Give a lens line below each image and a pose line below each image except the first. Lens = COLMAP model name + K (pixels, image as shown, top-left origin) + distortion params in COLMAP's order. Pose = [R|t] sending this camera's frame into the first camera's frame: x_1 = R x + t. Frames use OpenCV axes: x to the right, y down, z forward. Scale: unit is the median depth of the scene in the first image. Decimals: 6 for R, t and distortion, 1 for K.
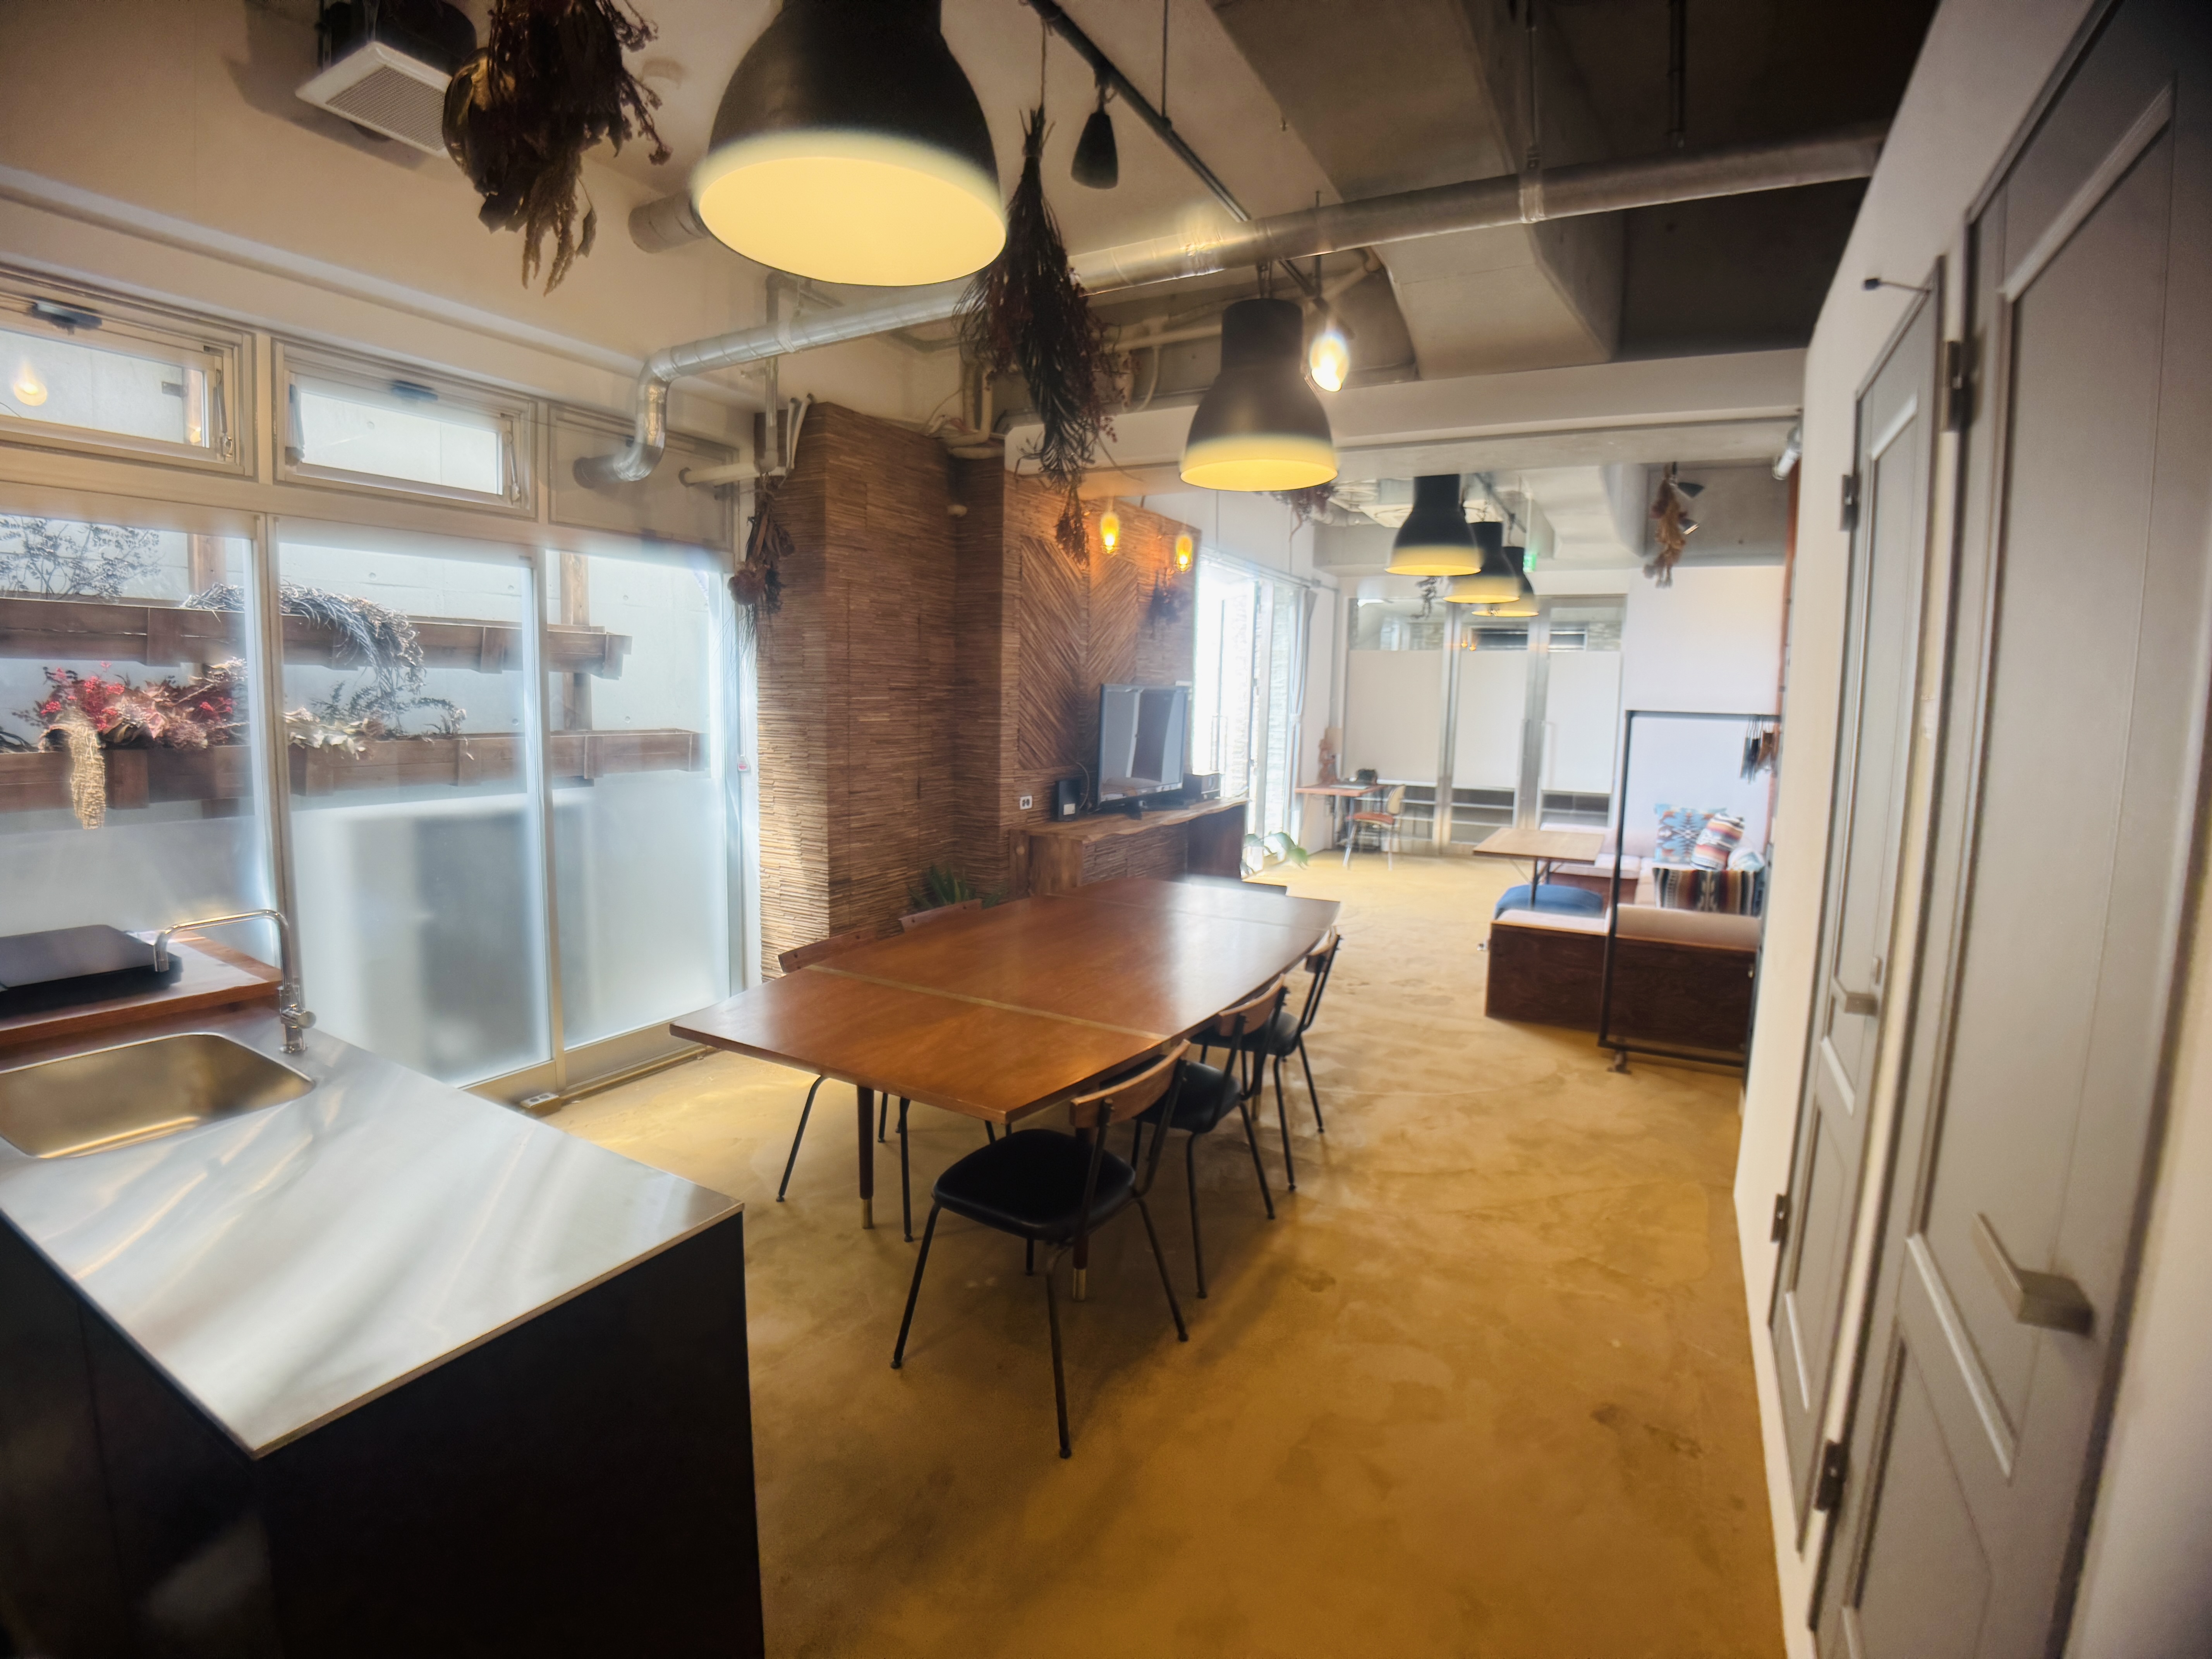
lens RADIAL K [[1070.6, 0, 1116.2], [0, 1070.6, 819.5], [0, 0, 1]] dist [-0.044261, -0.000679]
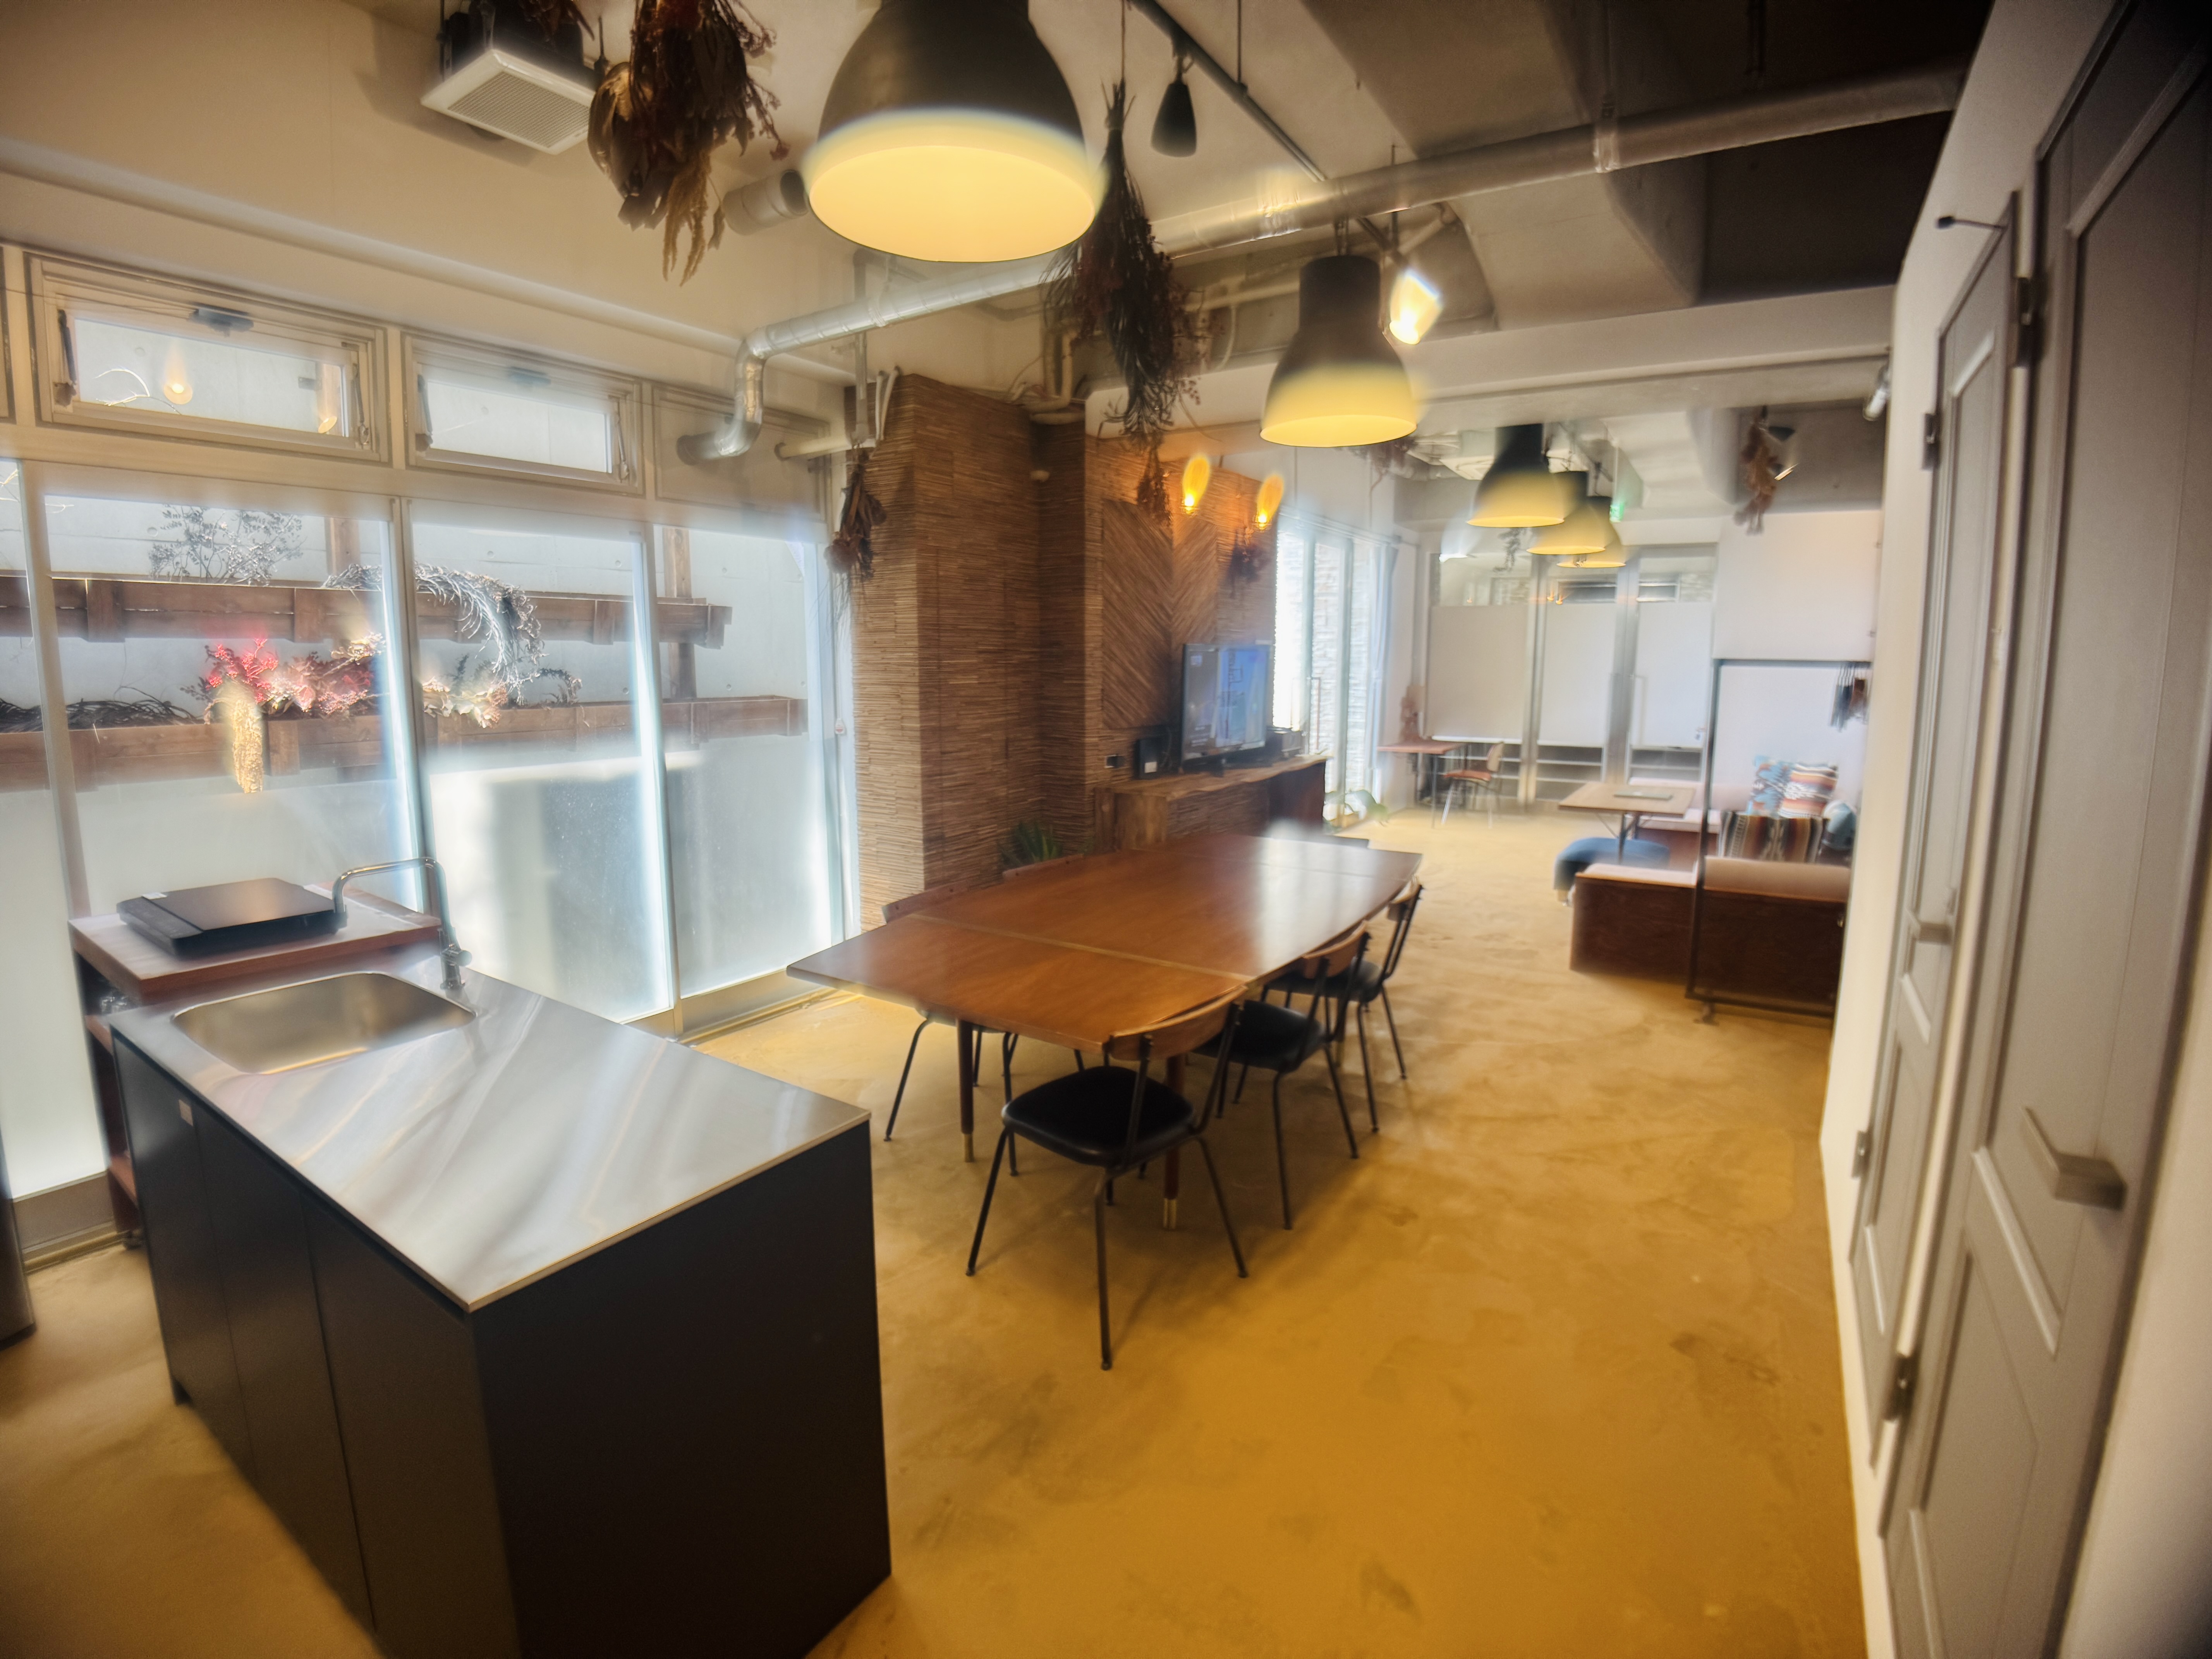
lens RADIAL K [[1072.3, 0, 1121.2], [0, 1072.3, 814.6], [0, 0, 1]] dist [-0.040615, -0.007054]
pose [[0.997500, -0.009951, -0.069967, -0.003897], [0.011810, 0.999587, 0.026214, 0.010925], [0.069677, -0.026975, 0.997205, -0.030378]]
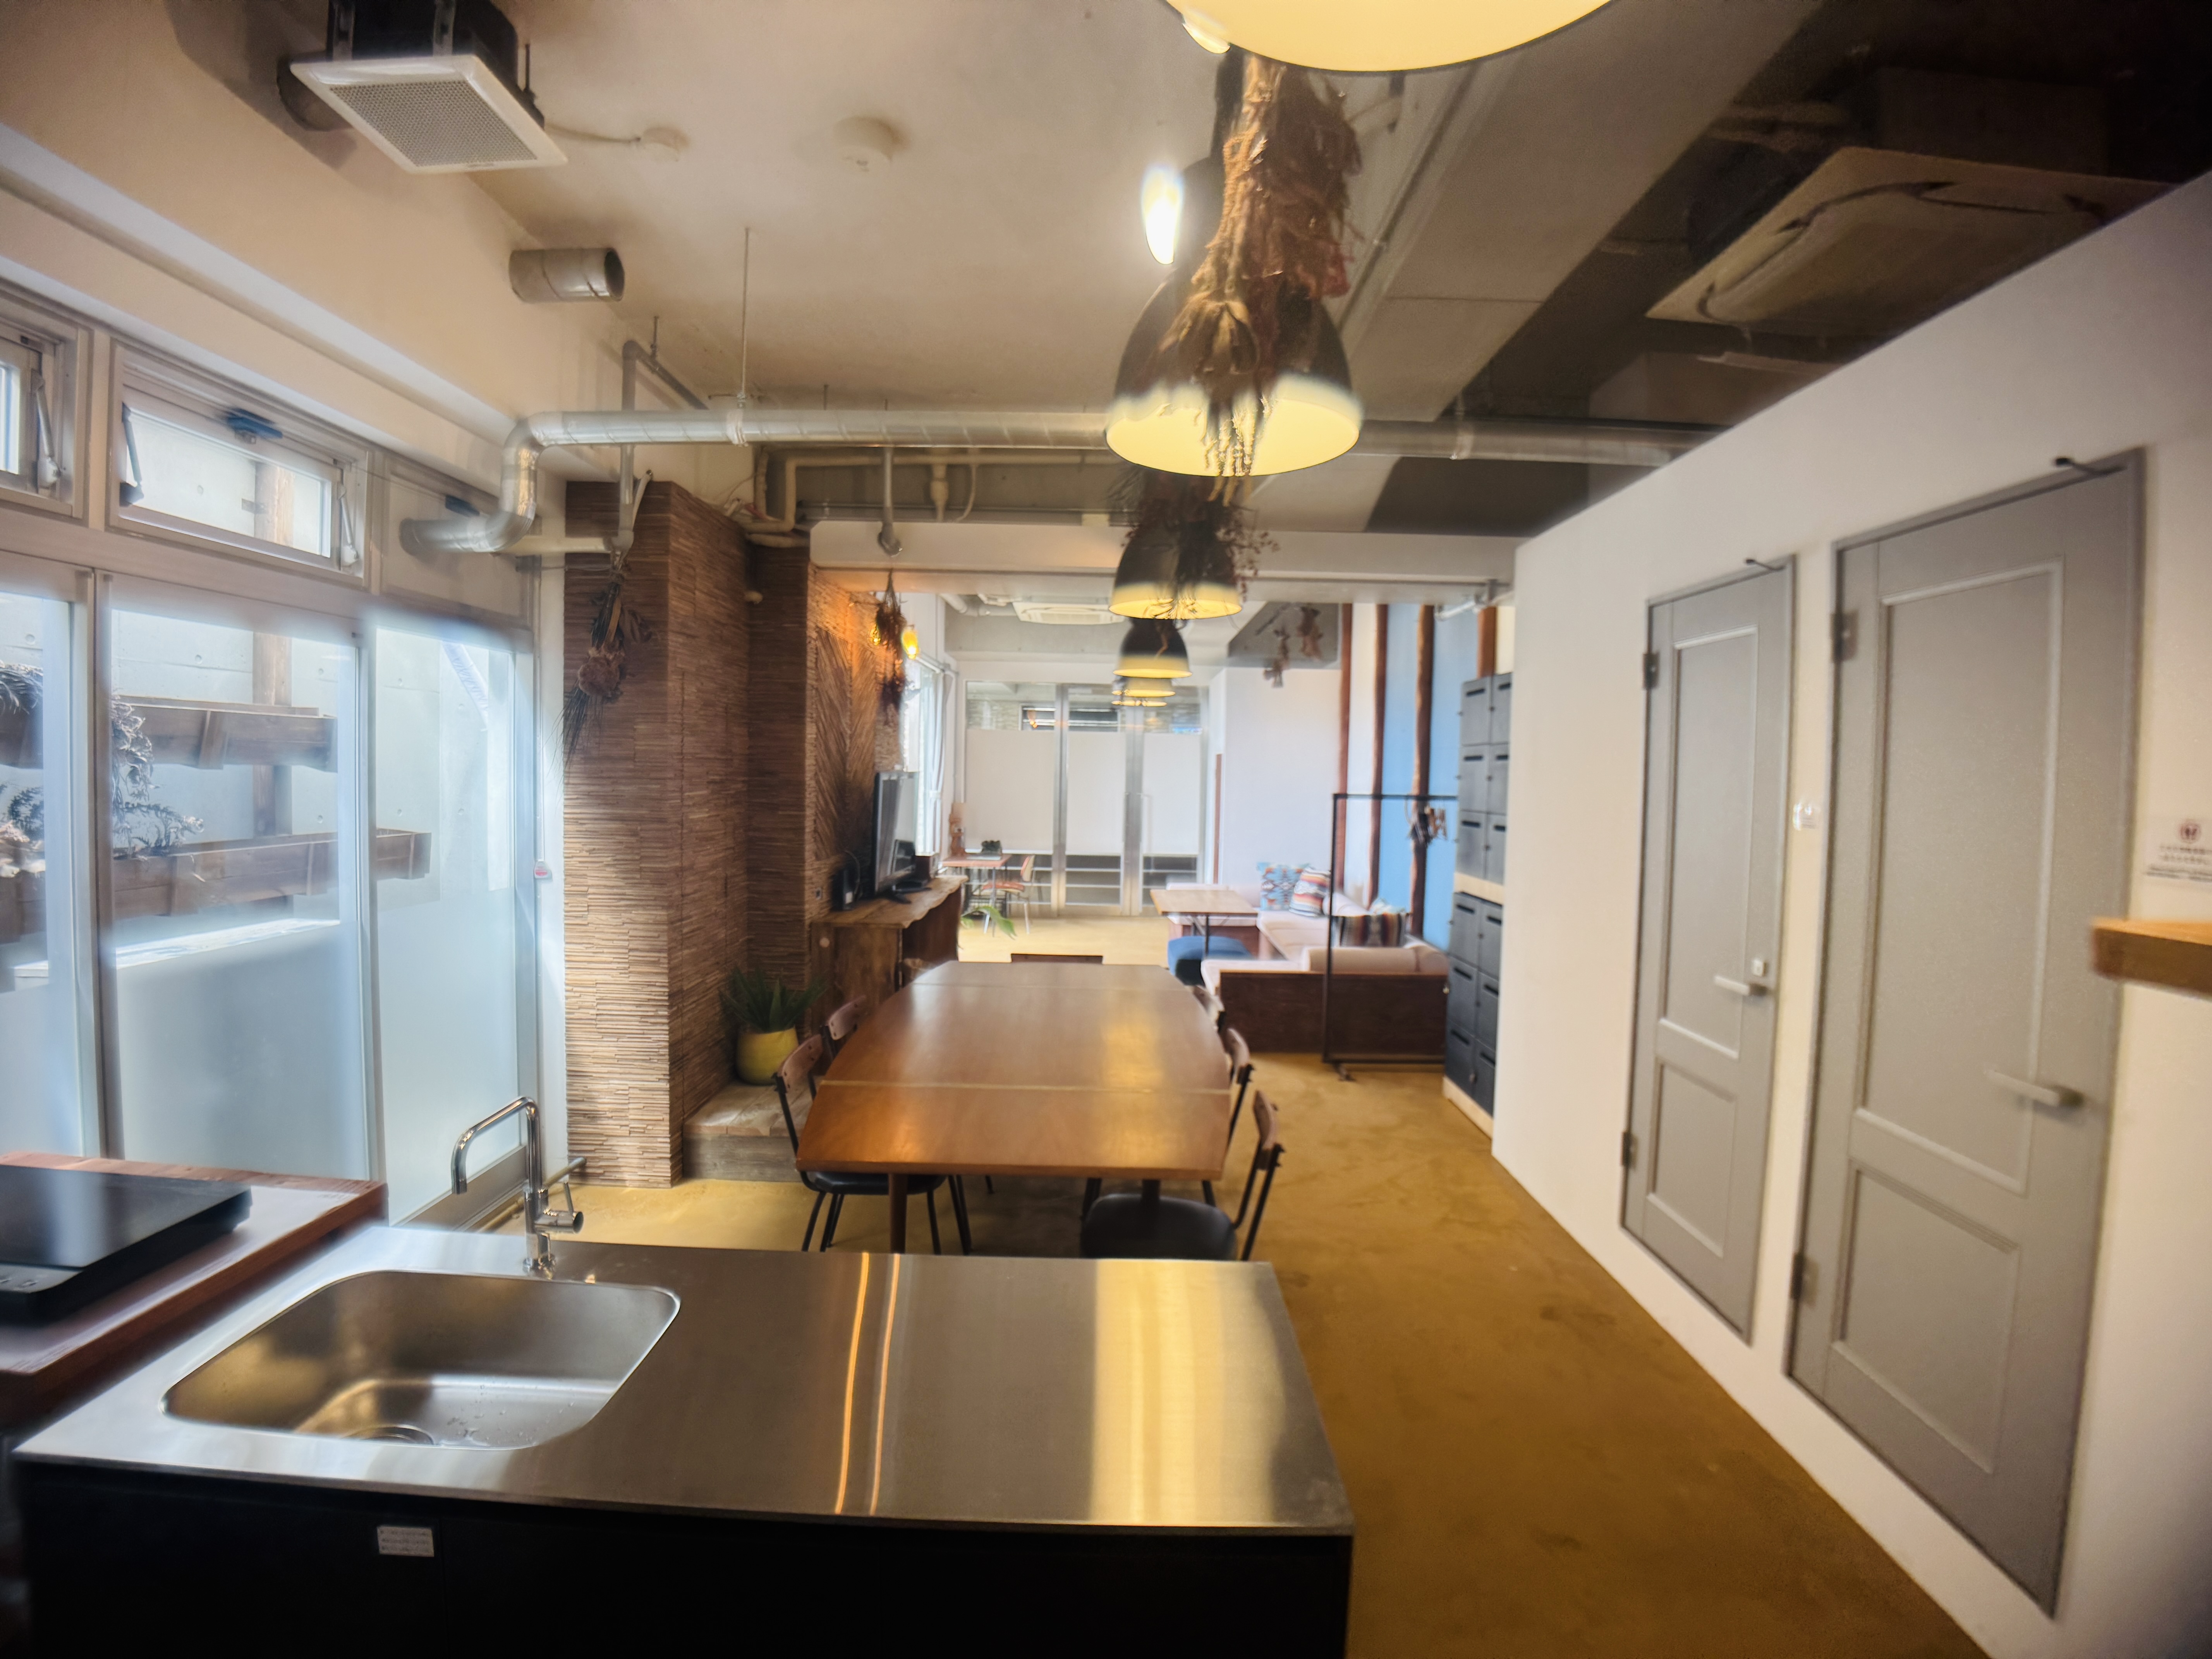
lens RADIAL K [[1072.3, 0, 1121.2], [0, 1072.3, 814.6], [0, 0, 1]] dist [-0.040615, -0.007054]
pose [[0.870893, -0.024273, 0.490873, -0.430060], [0.055097, 0.997305, -0.048438, -0.034528], [-0.488374, 0.069230, 0.869884, 0.006605]]
